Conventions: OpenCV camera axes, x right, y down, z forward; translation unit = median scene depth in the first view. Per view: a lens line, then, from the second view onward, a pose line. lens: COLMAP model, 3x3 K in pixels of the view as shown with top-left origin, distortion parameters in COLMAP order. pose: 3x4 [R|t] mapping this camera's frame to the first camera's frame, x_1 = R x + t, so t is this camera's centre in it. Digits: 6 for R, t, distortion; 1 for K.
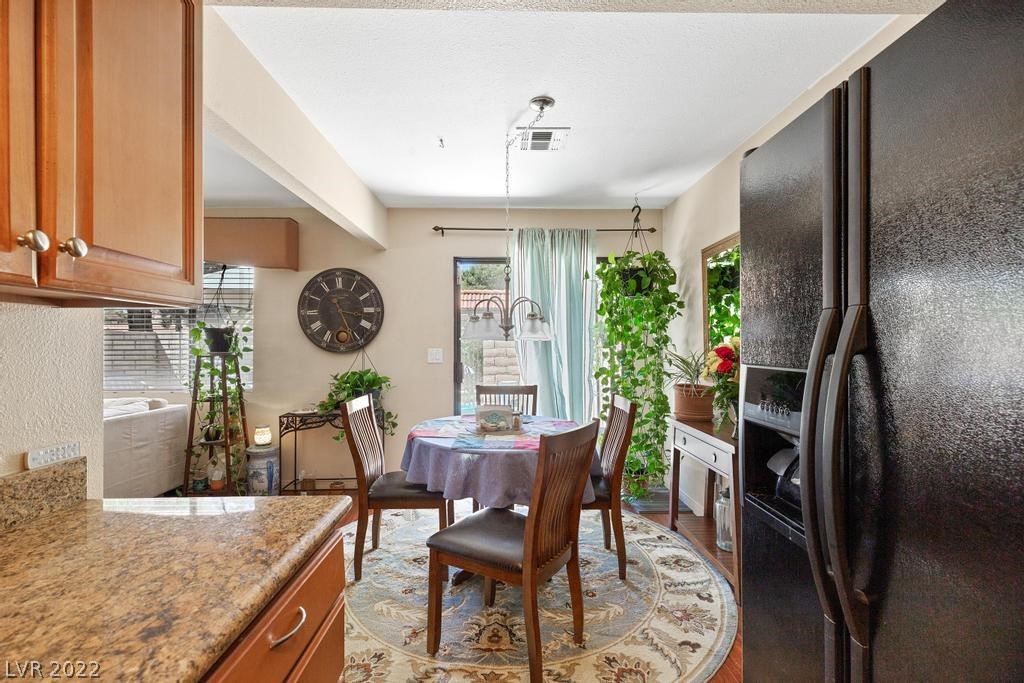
lens RADIAL K [[456.1, 0, 501.0], [0, 456.1, 345.6], [0, 0, 1]] dist [-0.000548, 0.000561]
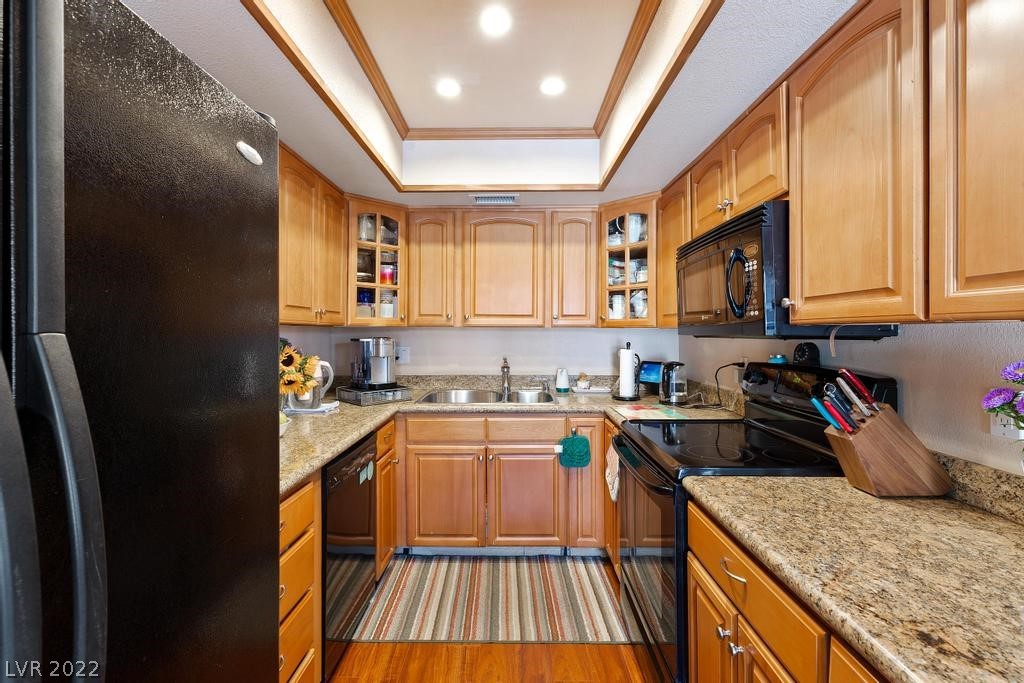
lens RADIAL K [[456.1, 0, 509.5], [0, 456.1, 329.5], [0, 0, 1]] dist [-0.000548, 0.000561]
pose [[-0.999624, -0.000817, 0.027421, 0.031198], [-0.000829, 1.000000, -0.000426, -0.016111], [-0.027421, -0.000448, -0.999624, 0.314562]]
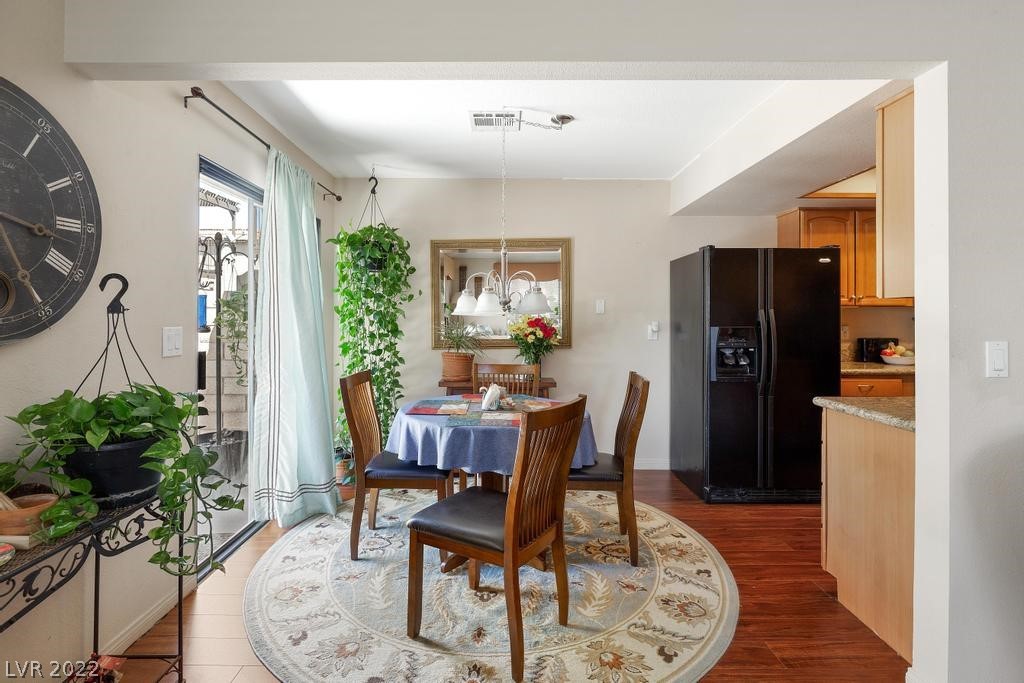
lens RADIAL K [[497.0, 0, 493.8], [0, 497.0, 317.9], [0, 0, 1]] dist [0.000974, 0.000488]
pose [[0.015634, 0.002256, 0.999875, -0.687016], [0.003297, 0.999992, -0.002308, -0.000469], [-0.999872, 0.003333, 0.015627, 0.651242]]
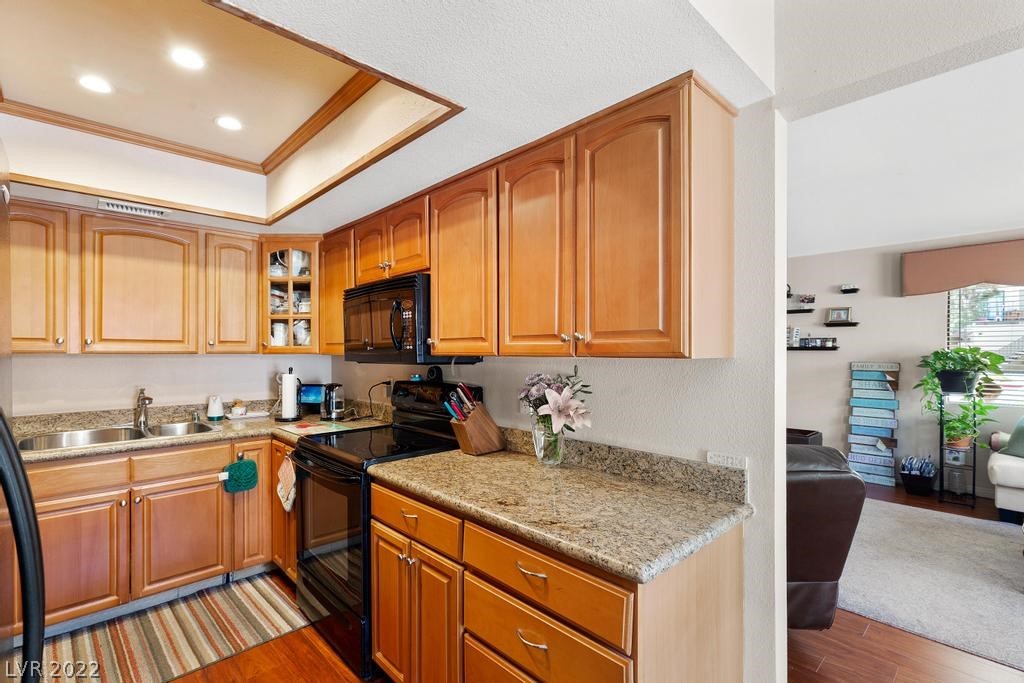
lens RADIAL K [[456.1, 0, 503.0], [0, 456.1, 351.5], [0, 0, 1]] dist [-0.000548, 0.000561]
pose [[-0.734103, 0.000752, -0.679038, 0.128746], [-0.001059, 0.999997, 0.002252, -0.026142], [0.679038, 0.002372, -0.734100, 0.411675]]
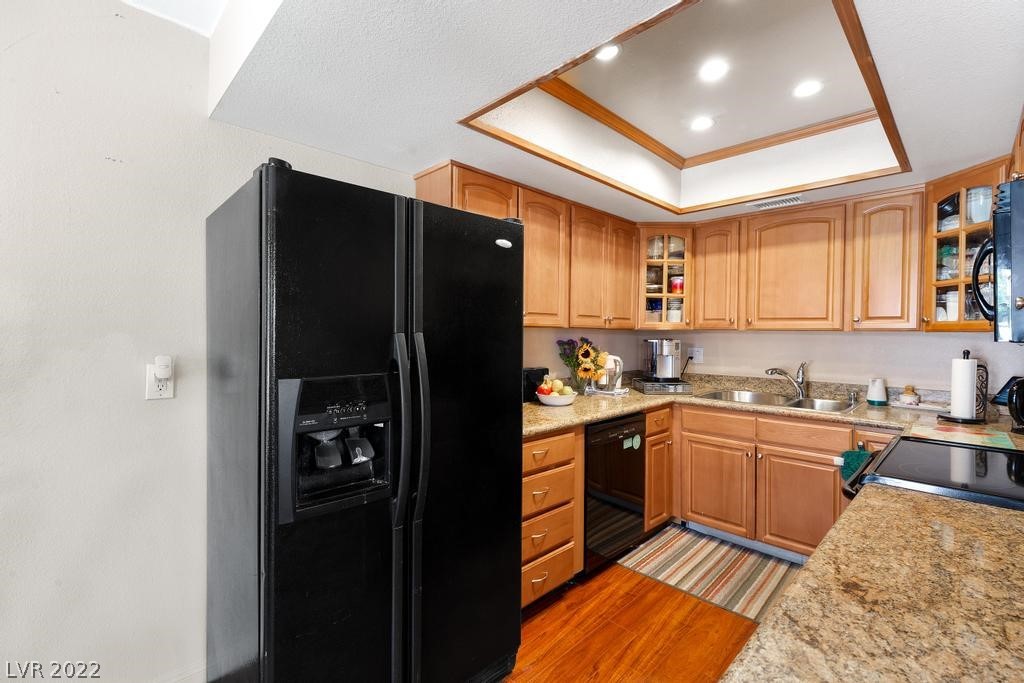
lens RADIAL K [[456.1, 0, 522.2], [0, 456.1, 337.0], [0, 0, 1]] dist [-0.000548, 0.000561]
pose [[-0.708915, -0.014382, 0.705147, -0.149419], [-0.006328, 0.999882, 0.014031, -0.017718], [-0.705266, 0.005485, -0.708922, 0.392083]]
